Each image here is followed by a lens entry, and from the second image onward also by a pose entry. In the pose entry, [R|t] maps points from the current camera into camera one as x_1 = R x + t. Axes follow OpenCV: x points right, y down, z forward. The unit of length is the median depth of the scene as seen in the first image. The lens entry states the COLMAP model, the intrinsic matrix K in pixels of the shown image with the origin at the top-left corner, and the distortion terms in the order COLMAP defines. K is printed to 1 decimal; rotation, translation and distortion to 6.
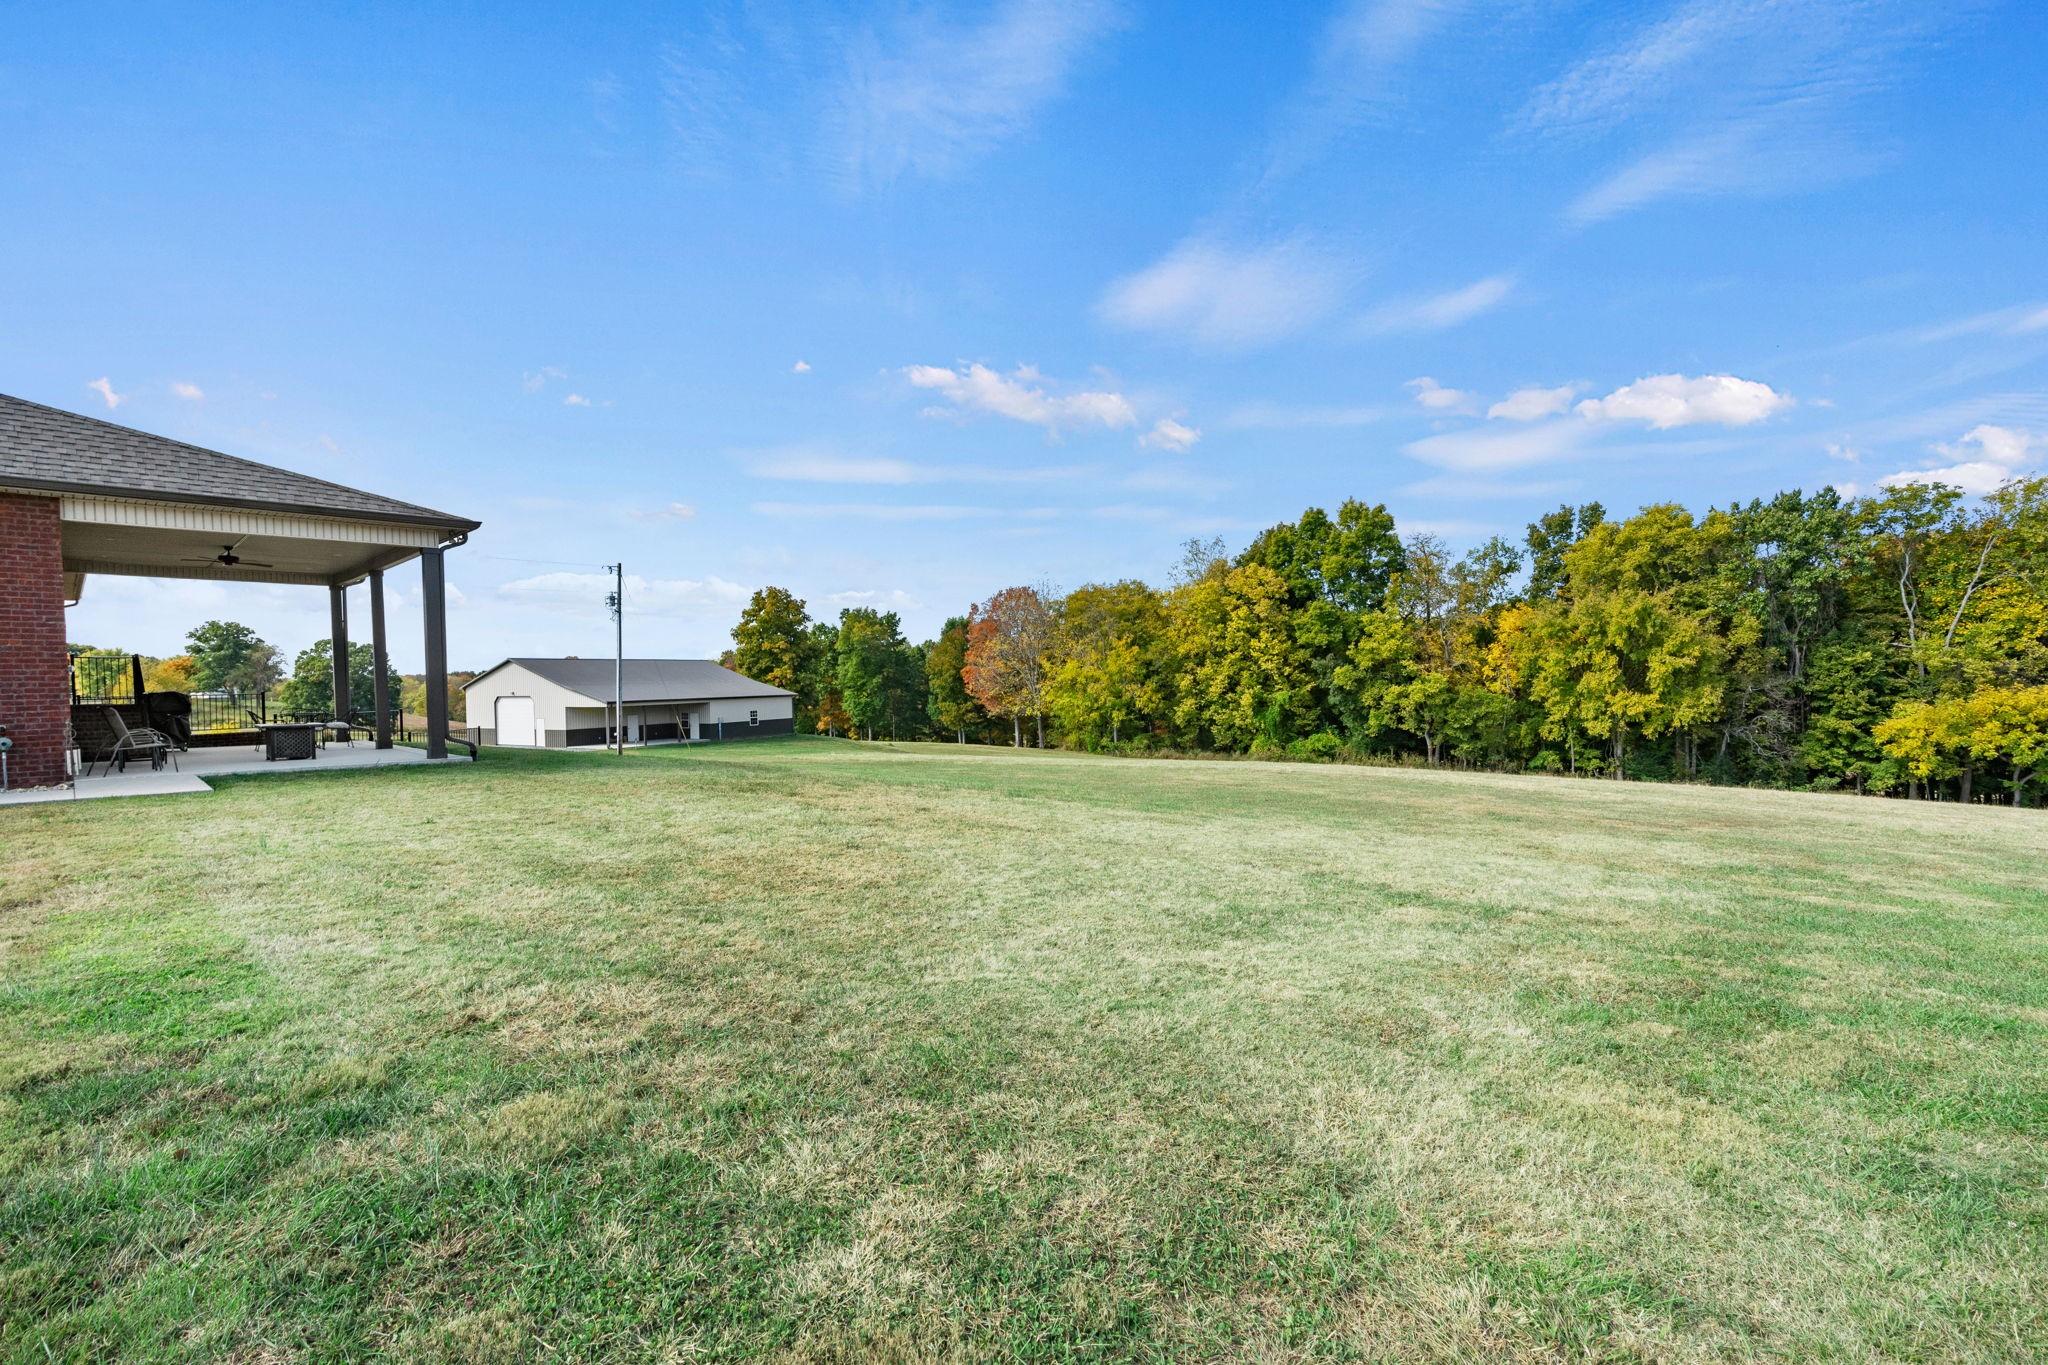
lens RADIAL K [[944.1, 0, 1019.1], [0, 944.1, 667.9], [0, 0, 1]] dist [-0.011909, -0.000179]
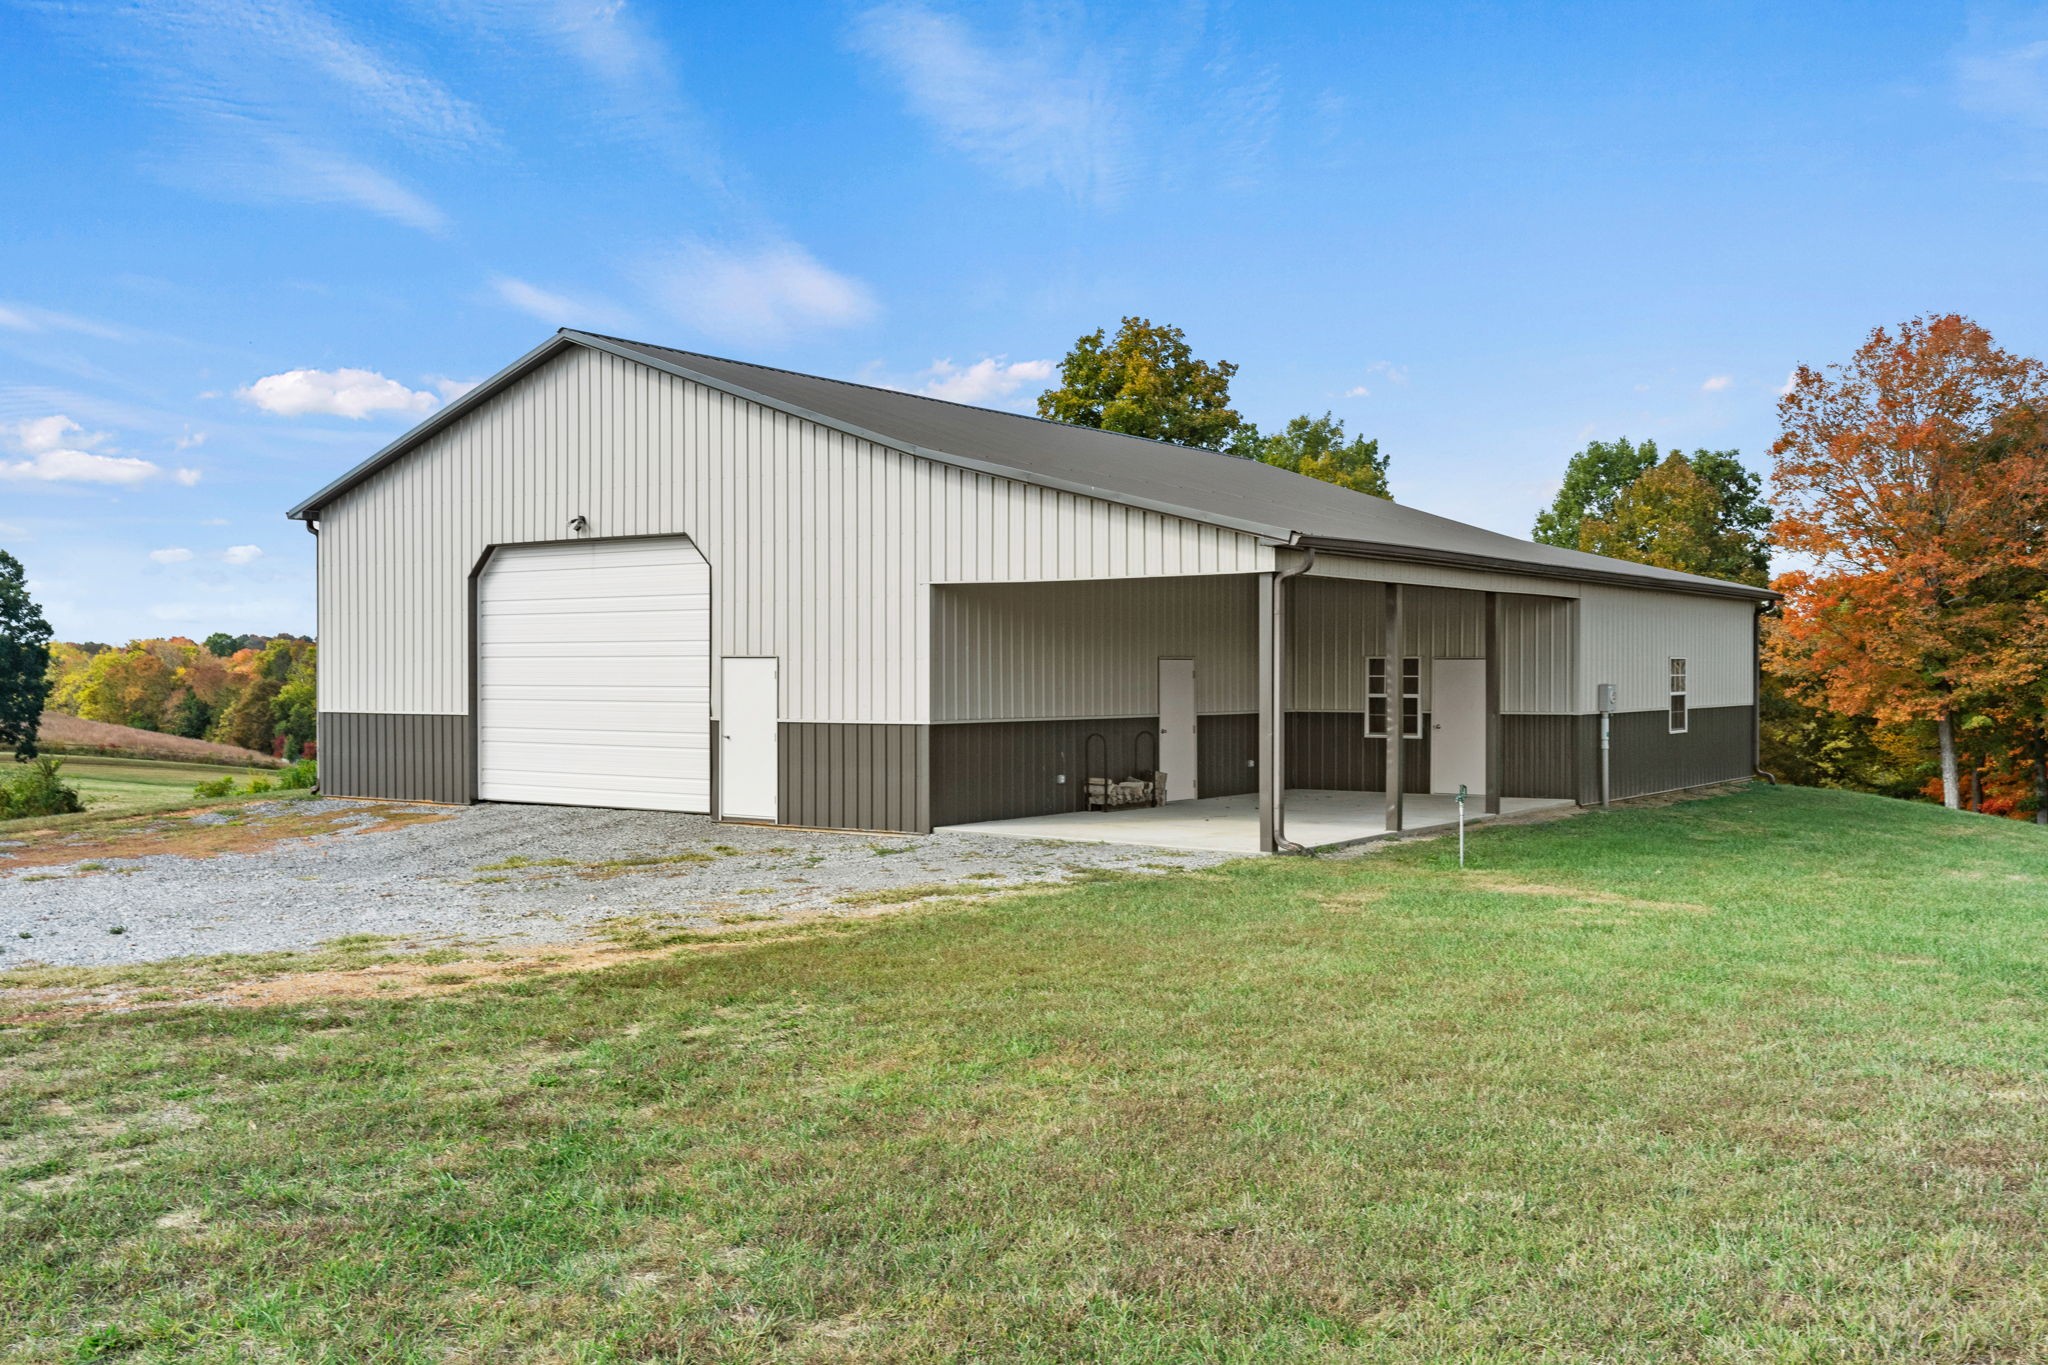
lens RADIAL K [[1887.9, 0, 1024.0], [0, 1887.9, 682.5], [0, 0, 1]] dist [0.103722, -0.154136]
pose [[0.993310, 0.016519, -0.114291, -0.192763], [-0.014761, 0.999760, 0.016211, 0.023781], [0.114531, -0.014416, 0.993315, 0.302586]]
